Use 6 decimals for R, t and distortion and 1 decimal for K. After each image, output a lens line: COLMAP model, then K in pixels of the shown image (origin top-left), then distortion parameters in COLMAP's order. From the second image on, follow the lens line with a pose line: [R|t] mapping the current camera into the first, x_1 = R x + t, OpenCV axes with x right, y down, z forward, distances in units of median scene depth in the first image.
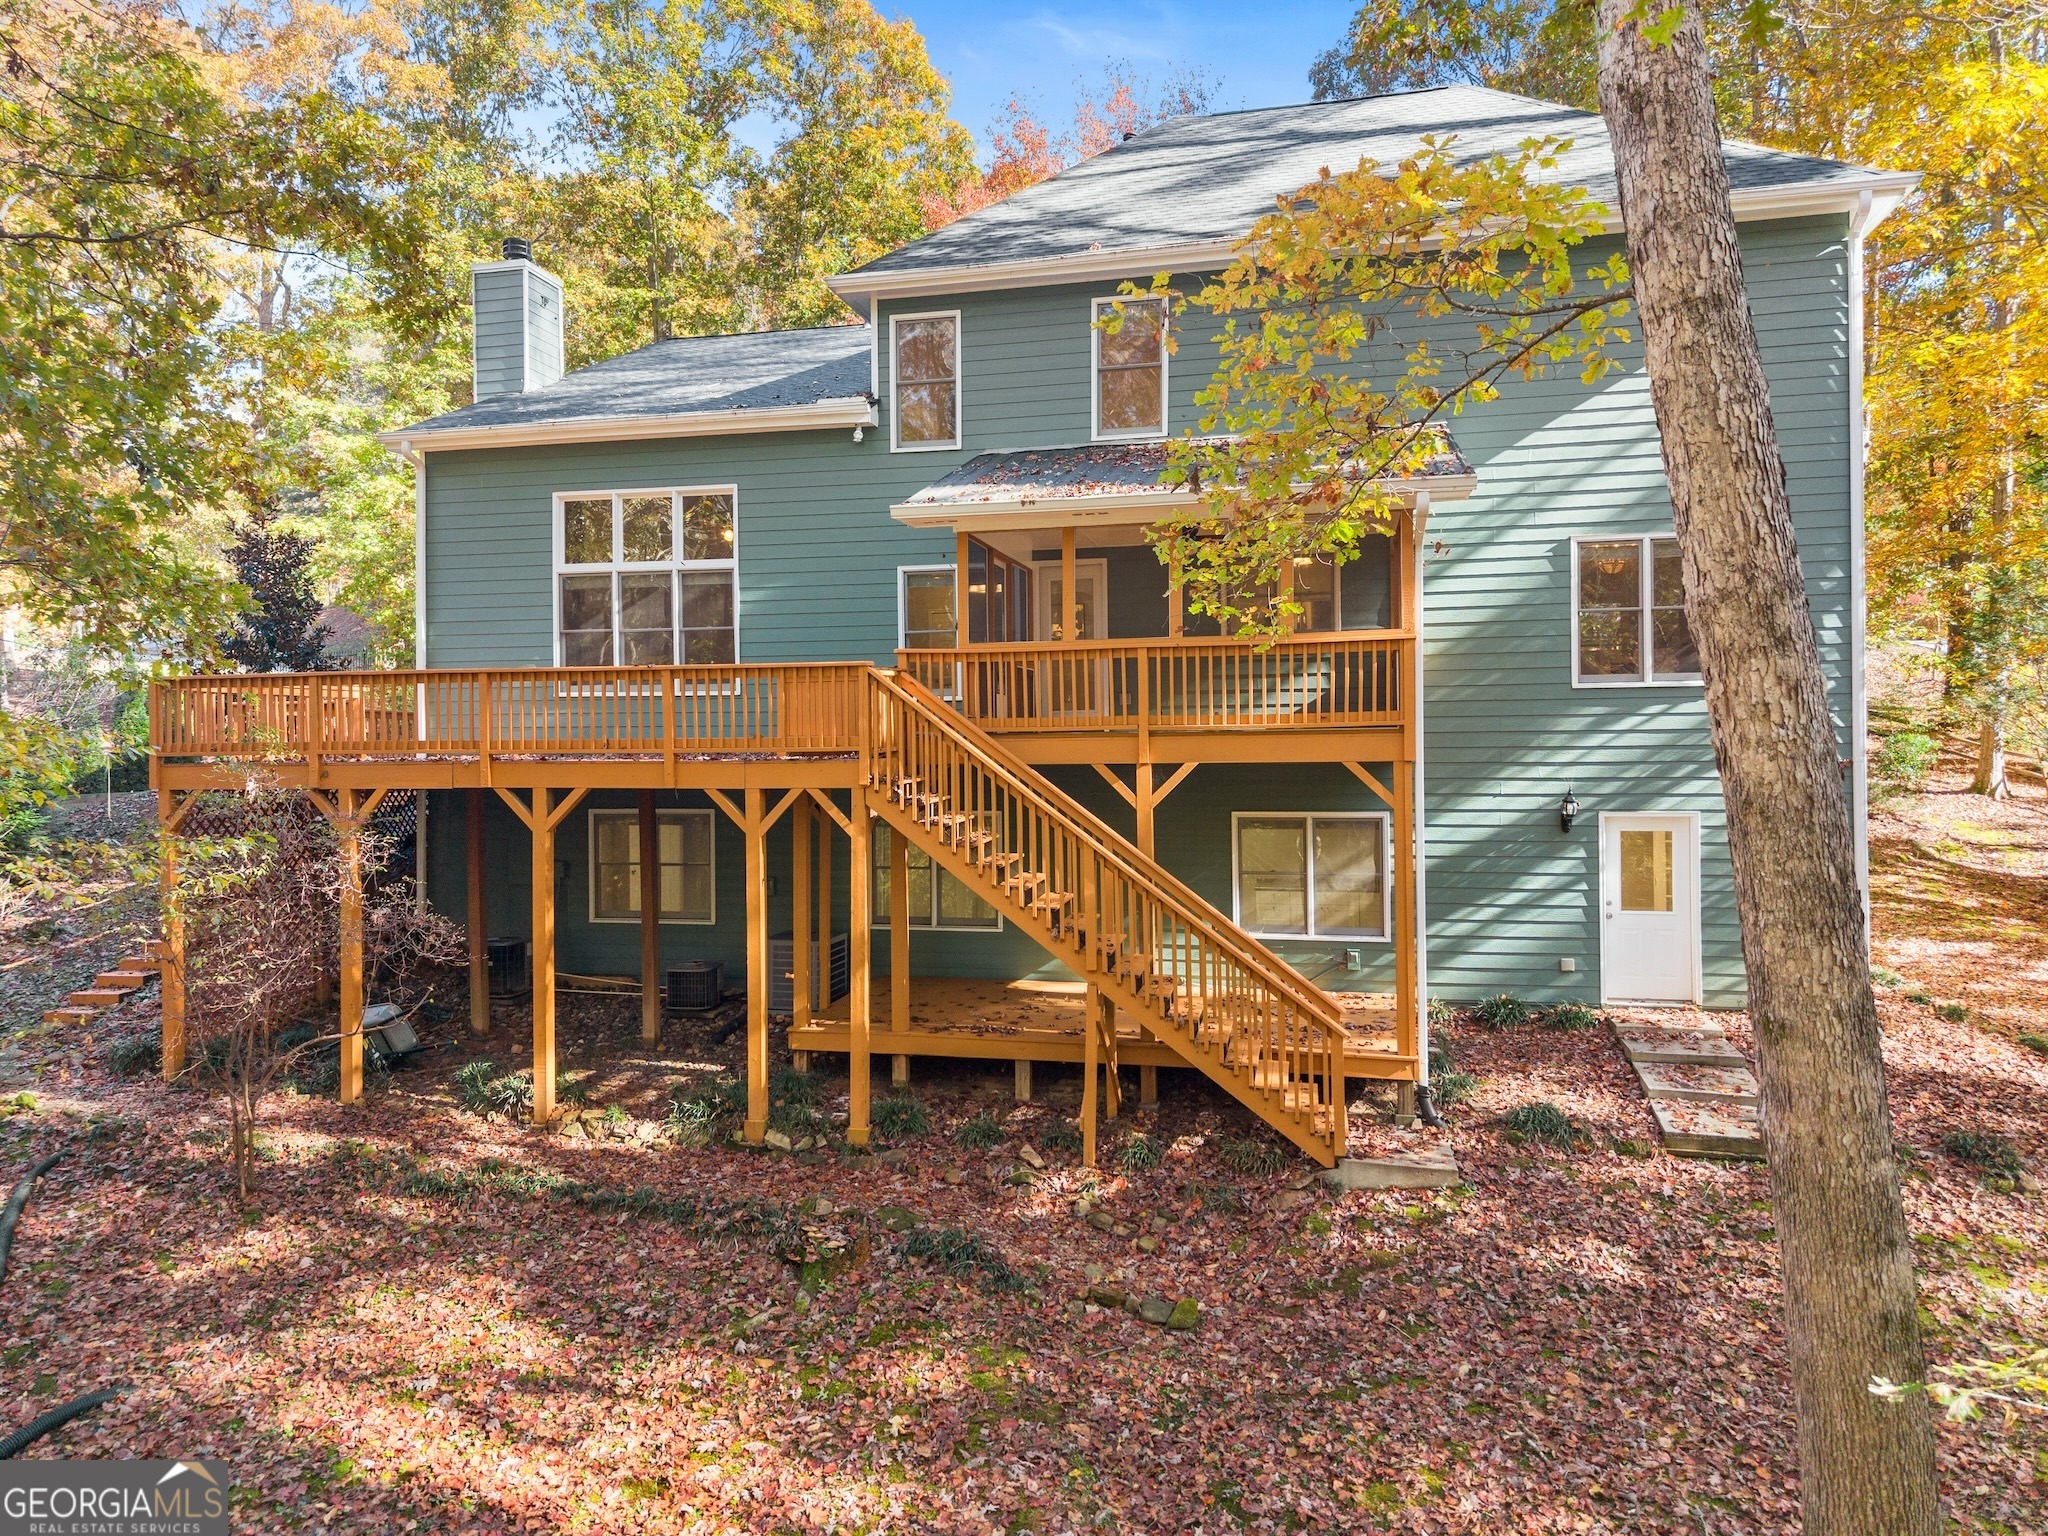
lens RADIAL K [[1421.4, 0, 1024.0], [0, 1421.4, 768.0], [0, 0, 1]] dist [0.056299, -0.105155]
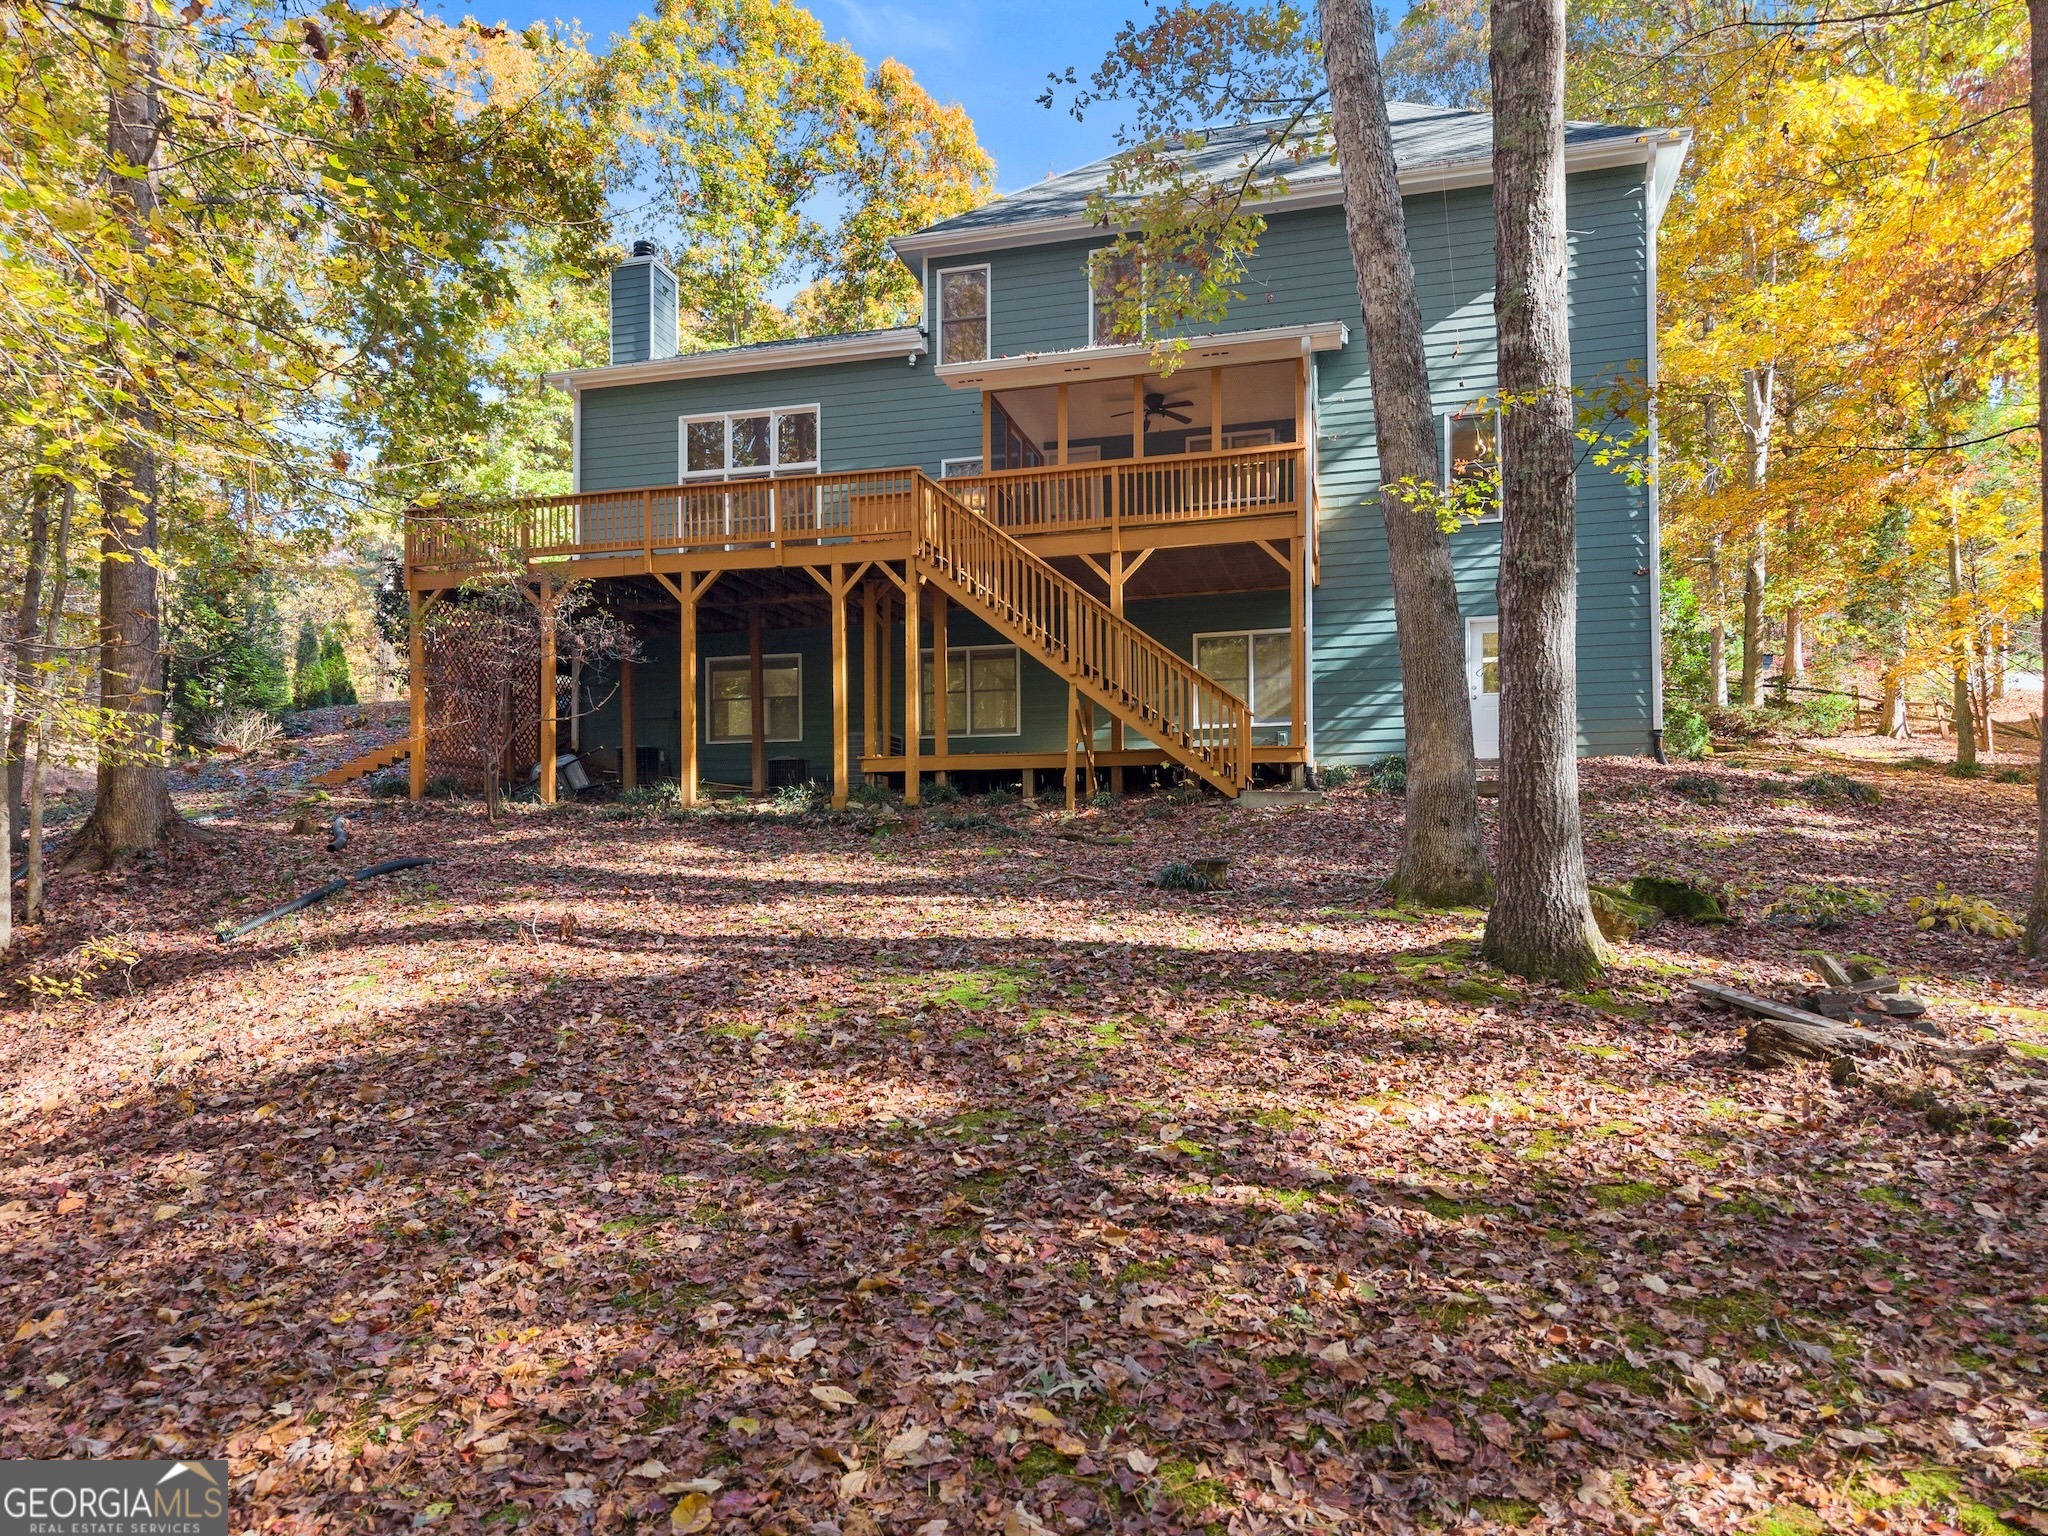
lens RADIAL K [[1446.8, 0, 1024.6], [0, 1446.8, 893.0], [0, 0, 1]] dist [0.039432, -0.084573]
pose [[0.999286, 0.003316, -0.037643, 0.042143], [-0.003779, 0.999918, -0.012225, 0.294460], [0.037599, 0.012358, 0.999216, -0.351834]]
